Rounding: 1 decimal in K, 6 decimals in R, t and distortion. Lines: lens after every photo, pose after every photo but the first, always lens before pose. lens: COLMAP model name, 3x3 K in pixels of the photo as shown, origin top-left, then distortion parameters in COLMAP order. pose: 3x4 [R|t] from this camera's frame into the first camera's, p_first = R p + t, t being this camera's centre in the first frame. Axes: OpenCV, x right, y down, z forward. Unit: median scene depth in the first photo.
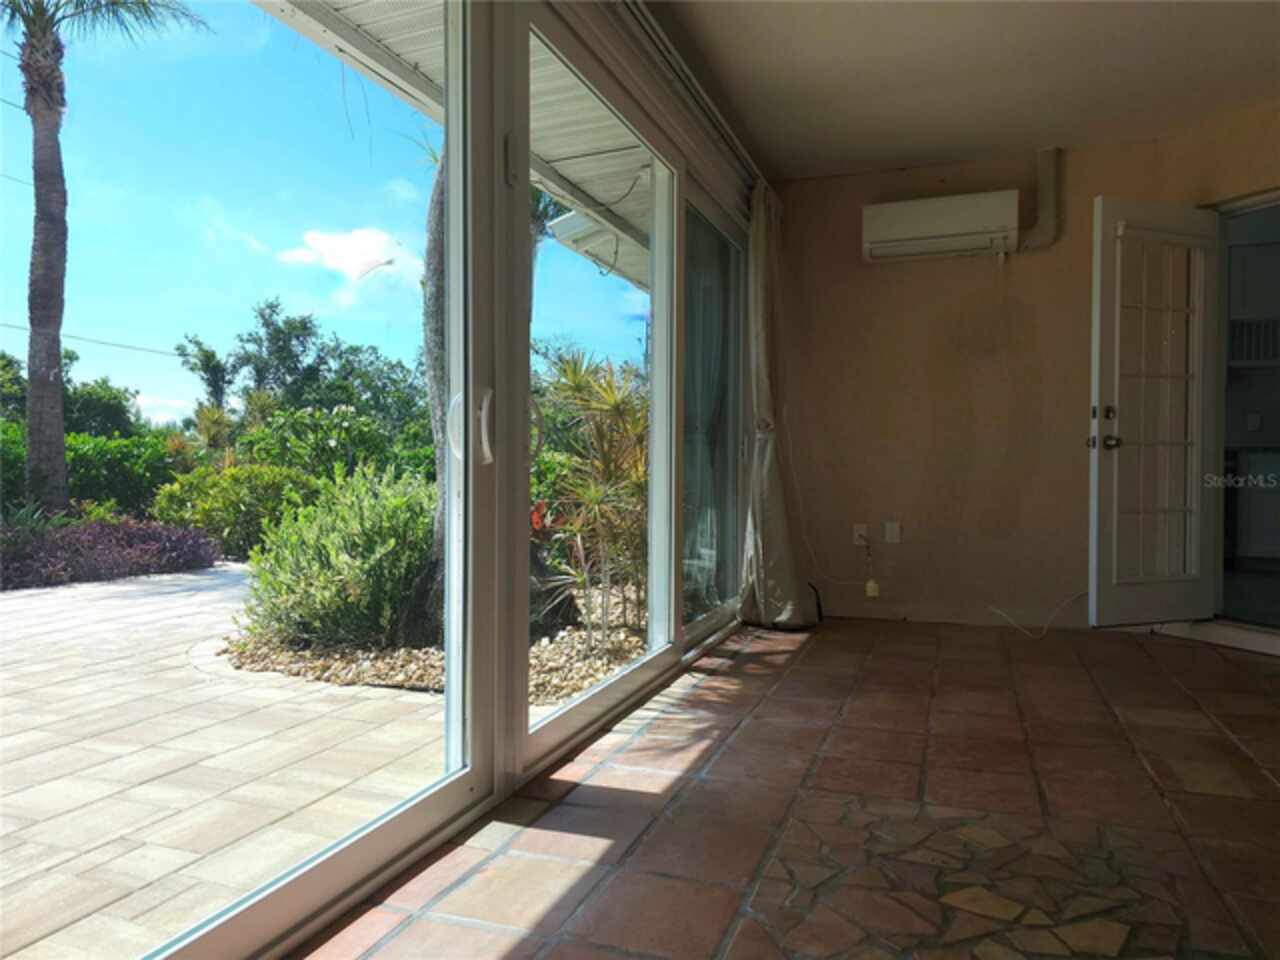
lens RADIAL K [[850.7, 0, 640.0], [0, 850.7, 480.0], [0, 0, 1]] dist [0.000215, -0.004723]
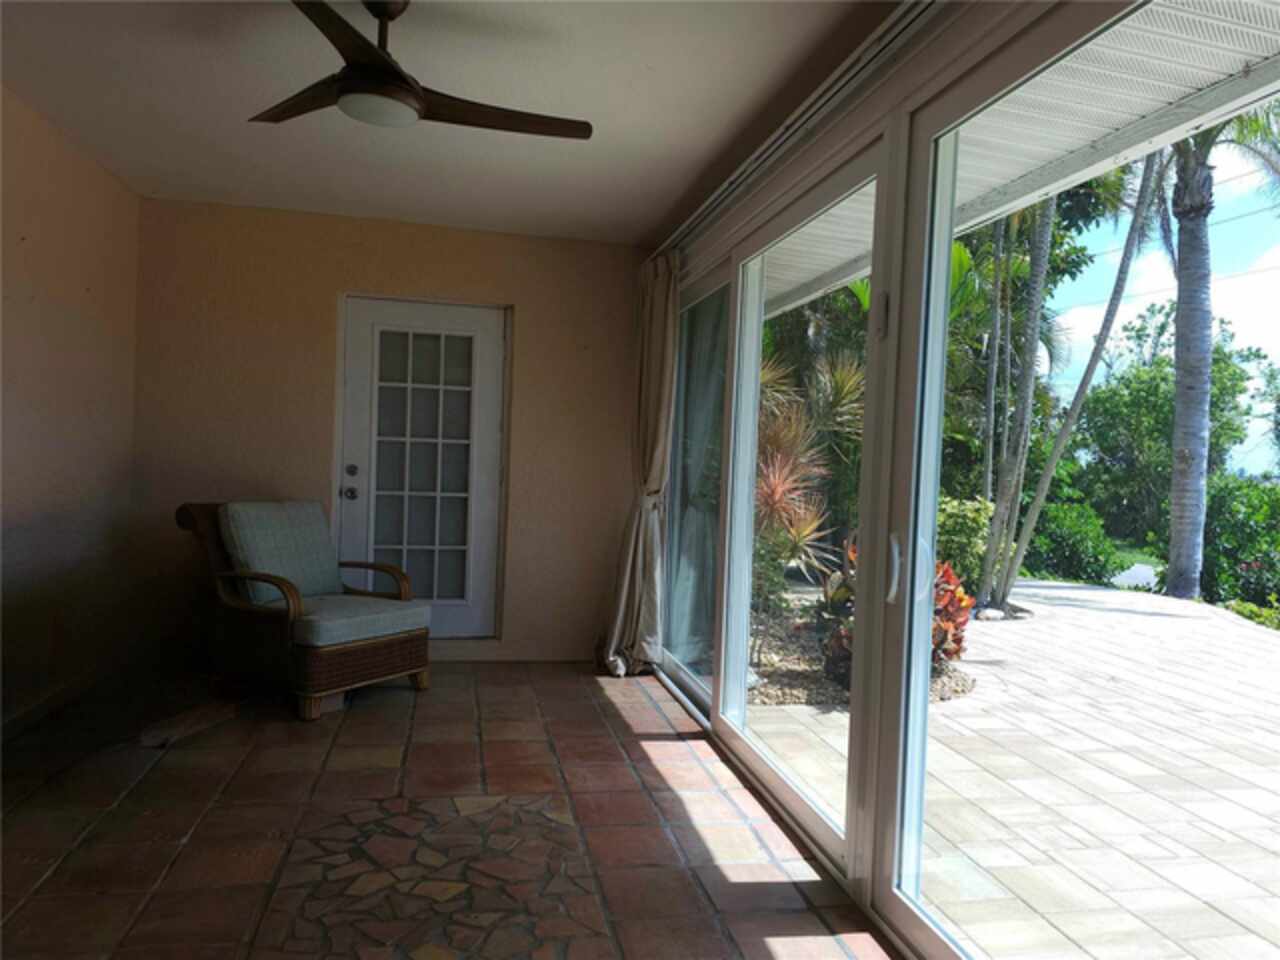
lens RADIAL K [[850.7, 0, 640.0], [0, 850.7, 480.0], [0, 0, 1]] dist [0.000215, -0.004723]
pose [[-0.839458, -0.029379, -0.542630, 0.794716], [-0.055013, 0.998002, 0.031073, -0.213540], [0.540633, 0.055936, -0.839397, 2.030867]]
